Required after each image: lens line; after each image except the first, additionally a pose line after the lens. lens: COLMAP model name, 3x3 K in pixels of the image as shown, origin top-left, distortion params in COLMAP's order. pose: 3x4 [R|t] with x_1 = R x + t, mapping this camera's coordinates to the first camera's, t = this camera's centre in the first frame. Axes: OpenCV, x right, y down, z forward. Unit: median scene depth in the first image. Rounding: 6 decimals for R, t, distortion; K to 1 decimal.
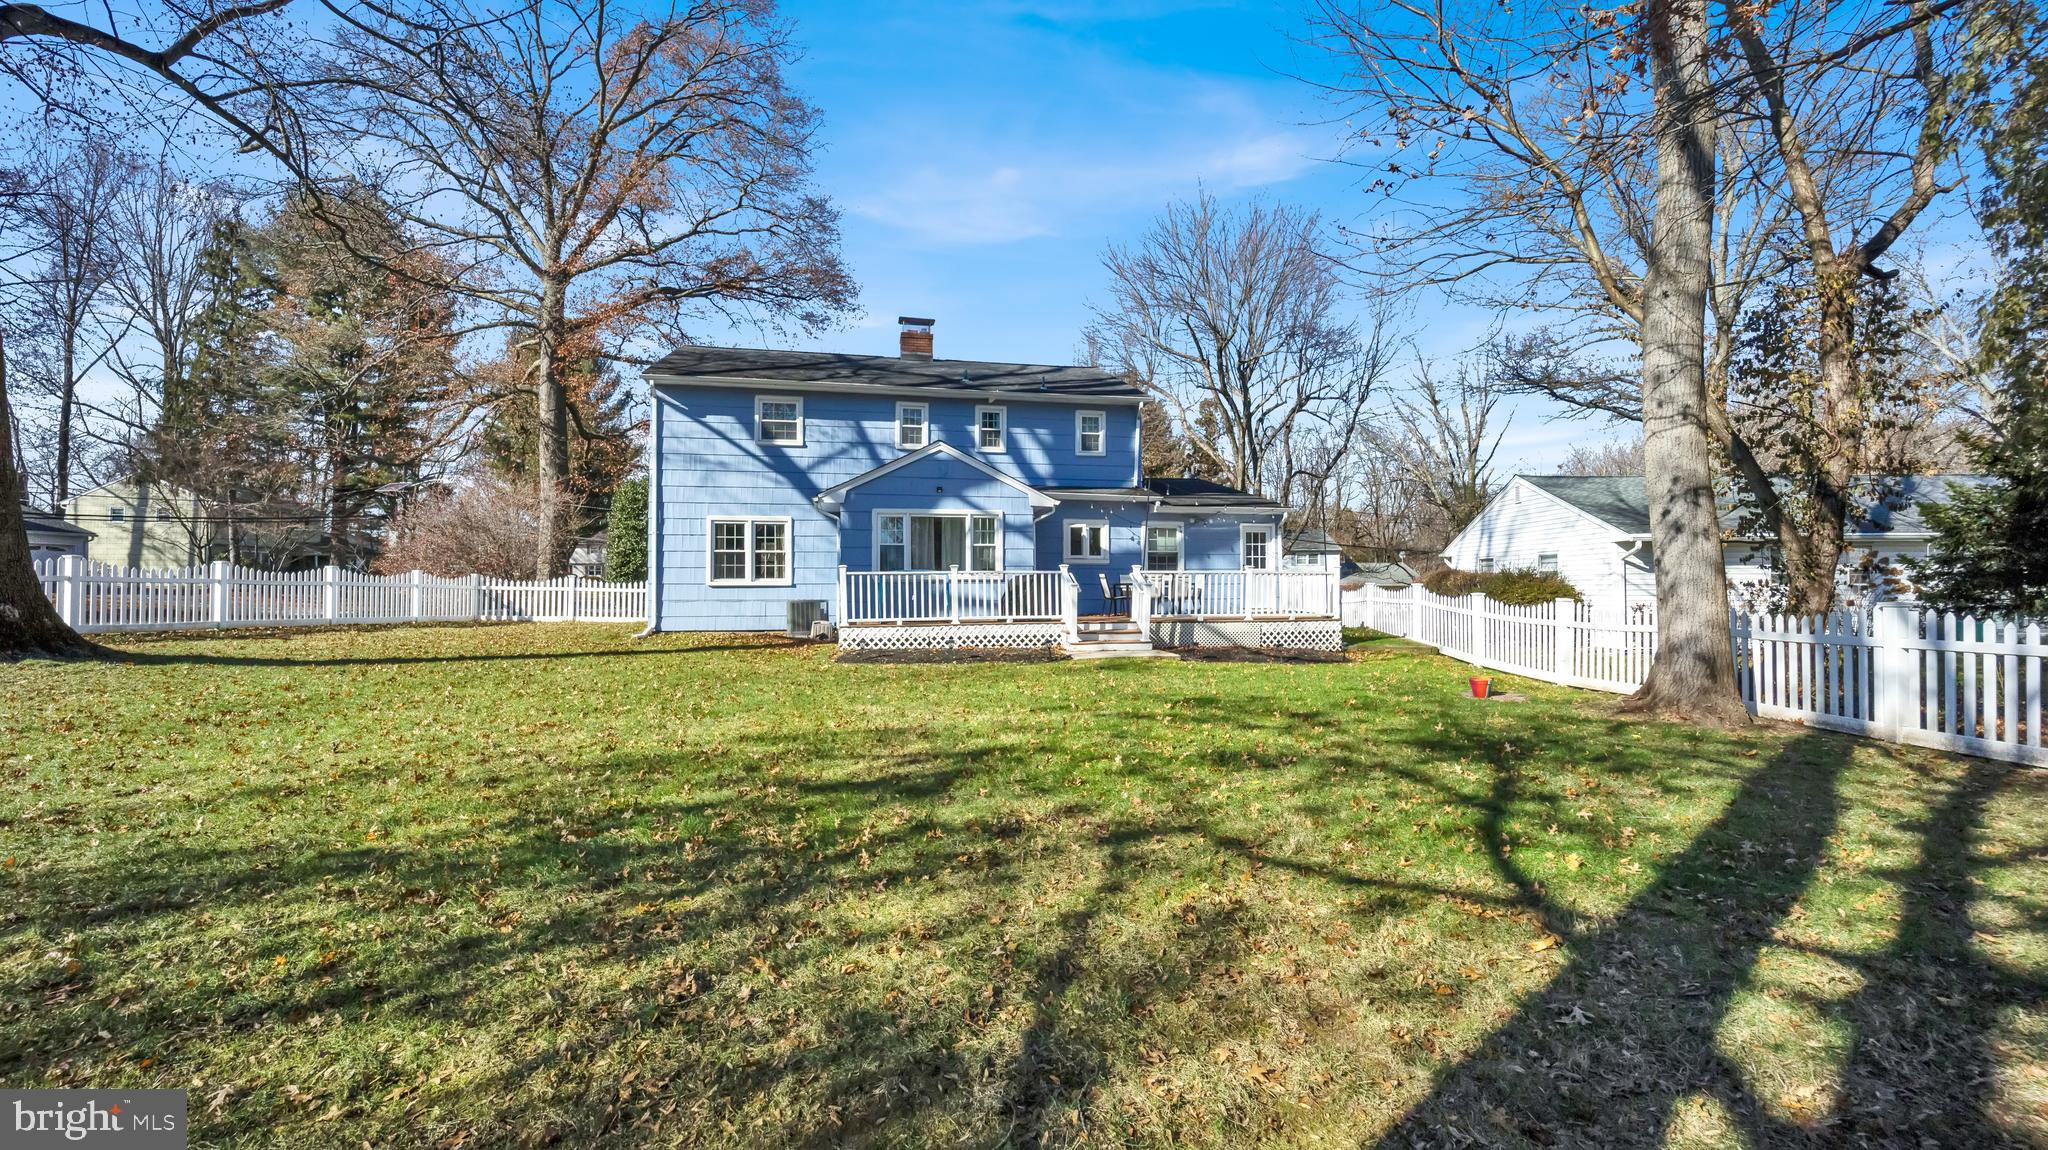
lens RADIAL K [[827.6, 0, 1017.2], [0, 827.6, 577.3], [0, 0, 1]] dist [-0.018849, -0.001776]
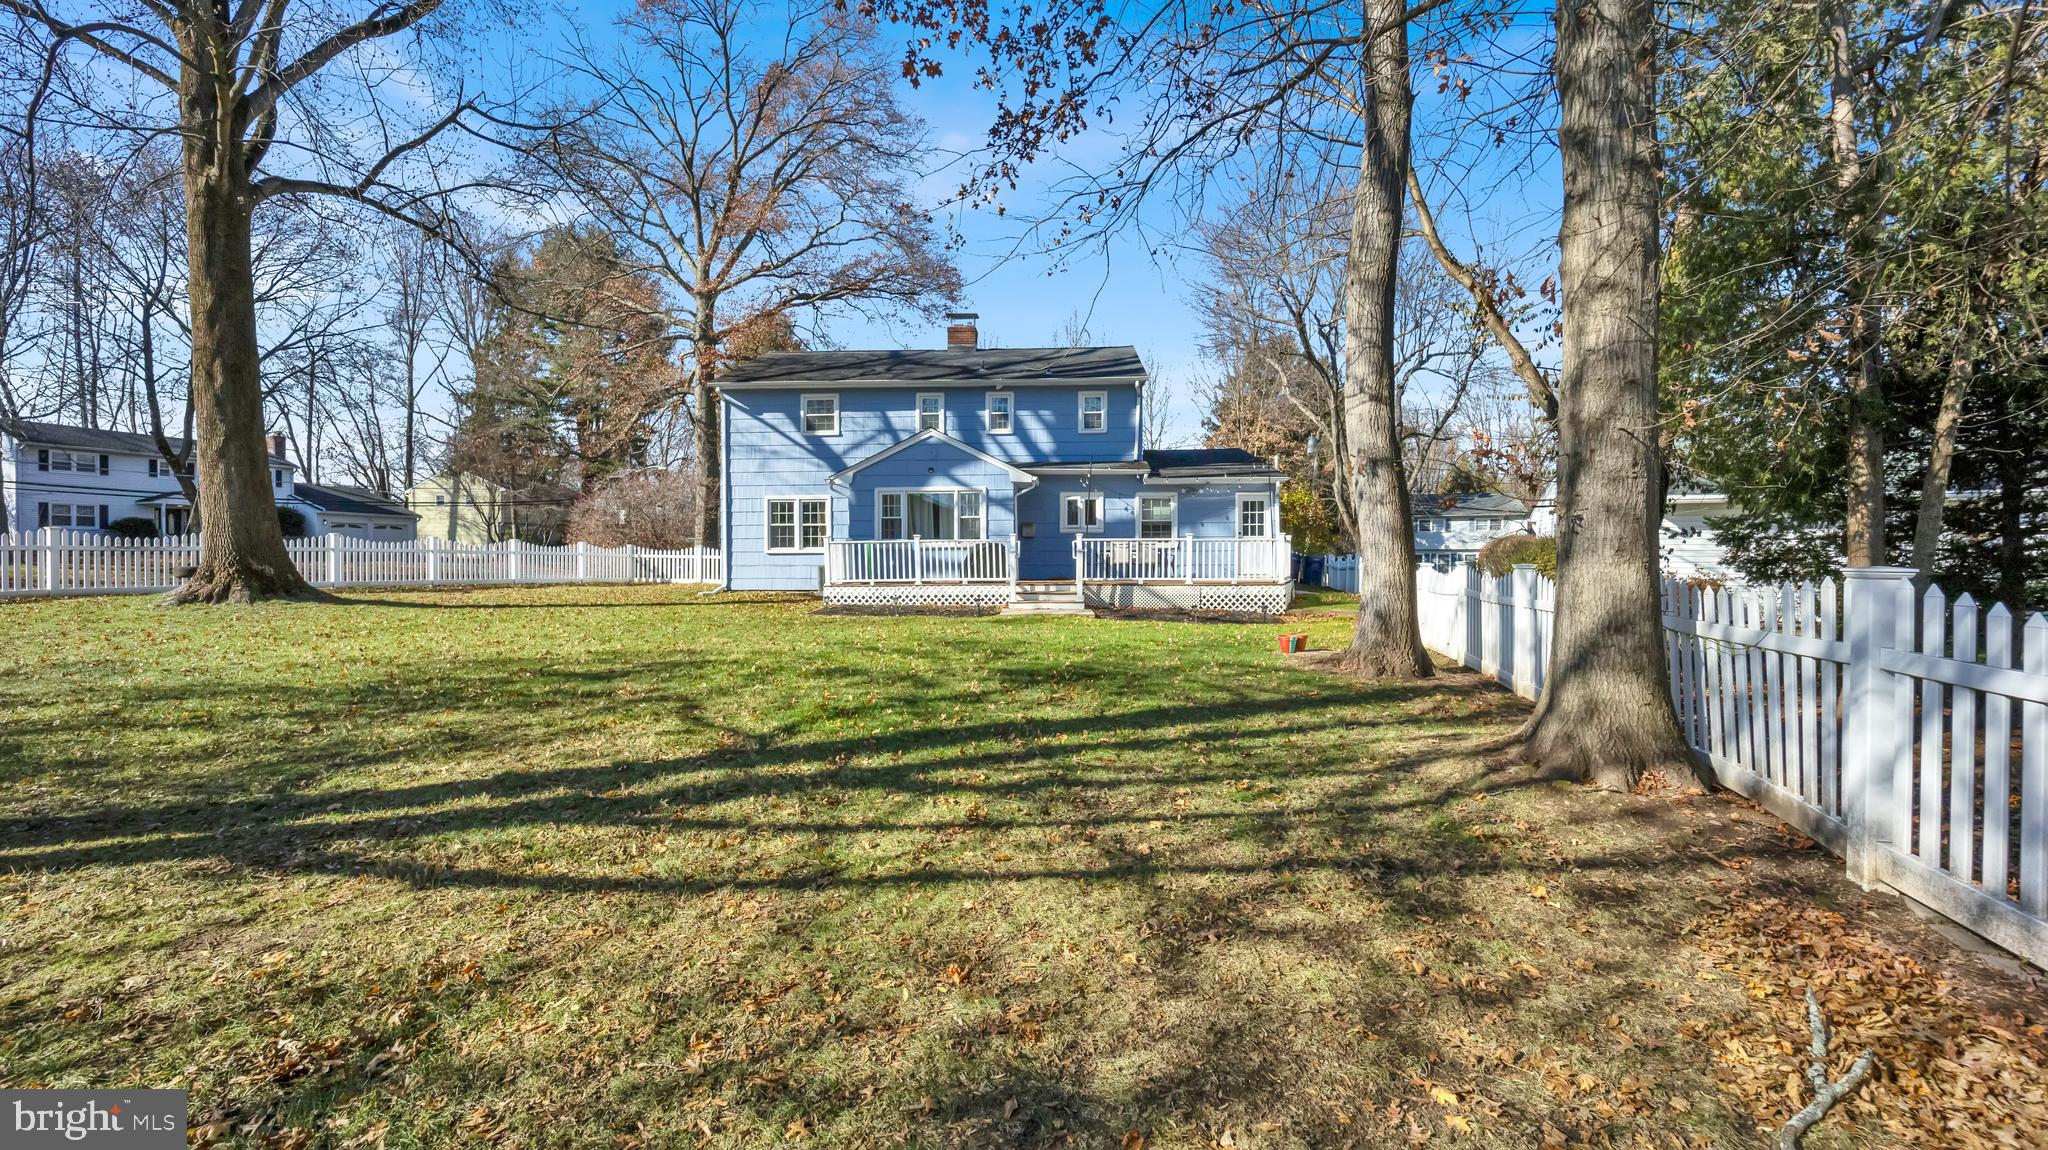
lens RADIAL K [[827.6, 0, 1010.5], [0, 827.6, 573.2], [0, 0, 1]] dist [-0.018849, -0.001776]
pose [[0.966662, 0.003959, -0.256027, 0.271210], [0.004109, 0.999512, 0.030969, 0.003022], [0.256025, -0.030988, 0.966173, -0.084765]]
